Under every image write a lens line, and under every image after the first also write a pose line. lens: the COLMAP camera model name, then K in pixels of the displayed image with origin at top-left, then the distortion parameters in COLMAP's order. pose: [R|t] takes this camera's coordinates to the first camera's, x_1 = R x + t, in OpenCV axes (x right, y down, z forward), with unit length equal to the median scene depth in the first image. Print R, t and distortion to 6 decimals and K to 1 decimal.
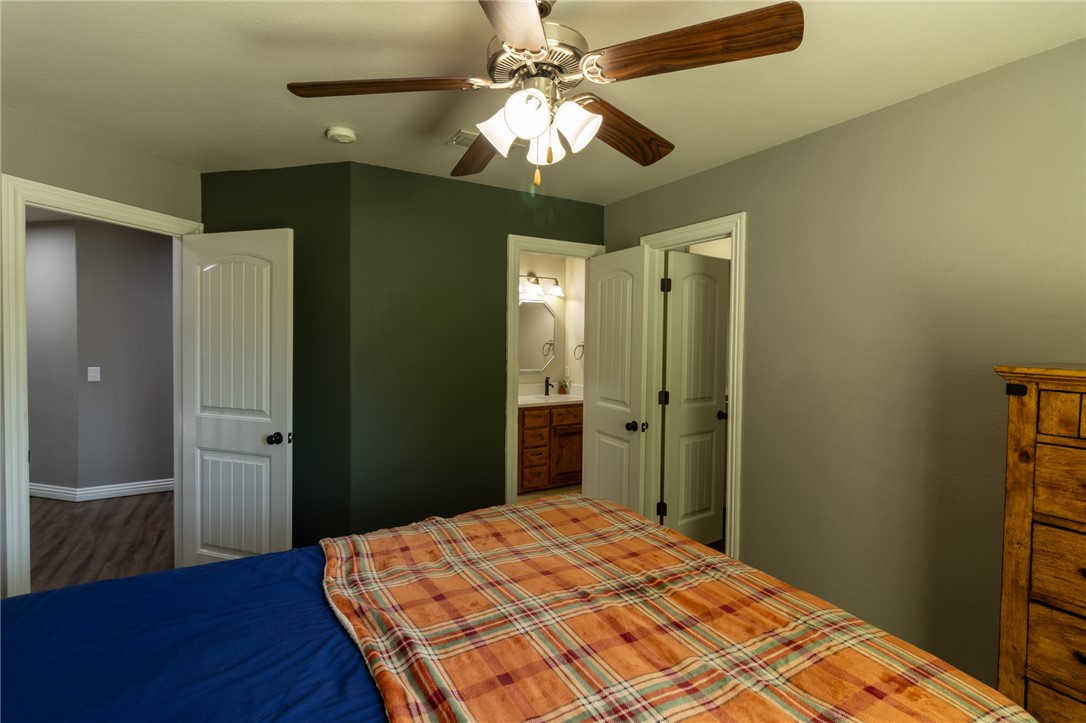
lens RADIAL K [[510.6, 0, 540.3], [0, 510.6, 355.7], [0, 0, 1]] dist [-0.006159, 0.000732]
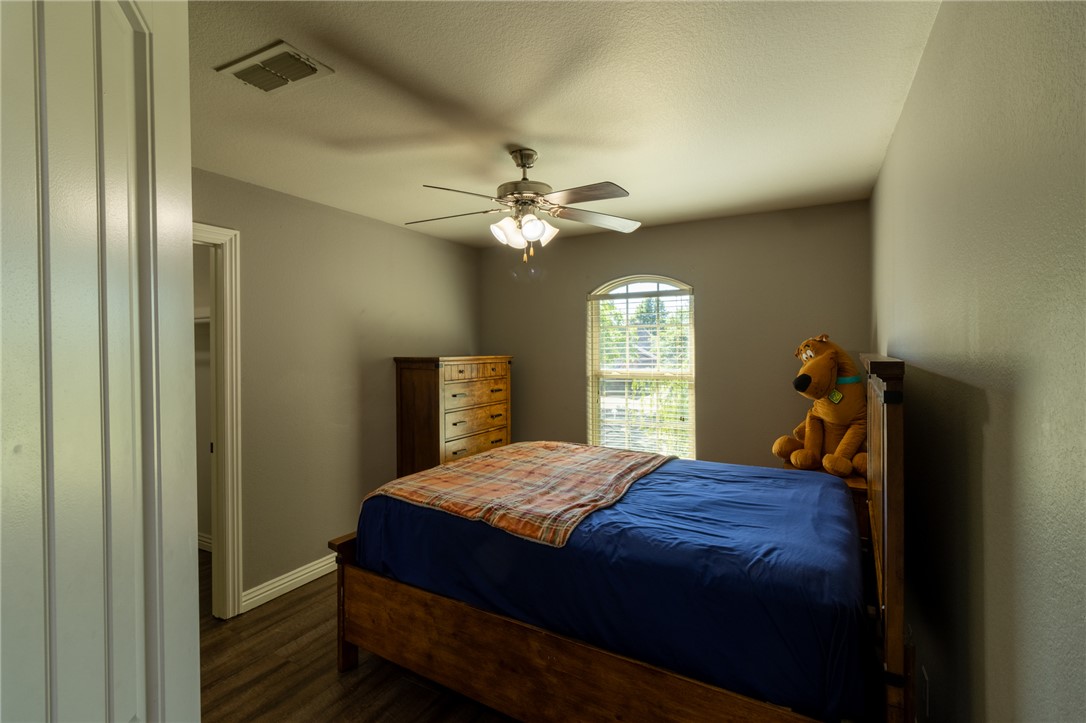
lens RADIAL K [[510.6, 0, 540.3], [0, 510.6, 355.7], [0, 0, 1]] dist [-0.006159, 0.000732]
pose [[-0.527568, -0.015254, 0.849376, -1.426801], [0.031055, 0.998824, 0.037227, -0.063444], [-0.848945, 0.046017, -0.526474, 1.741028]]
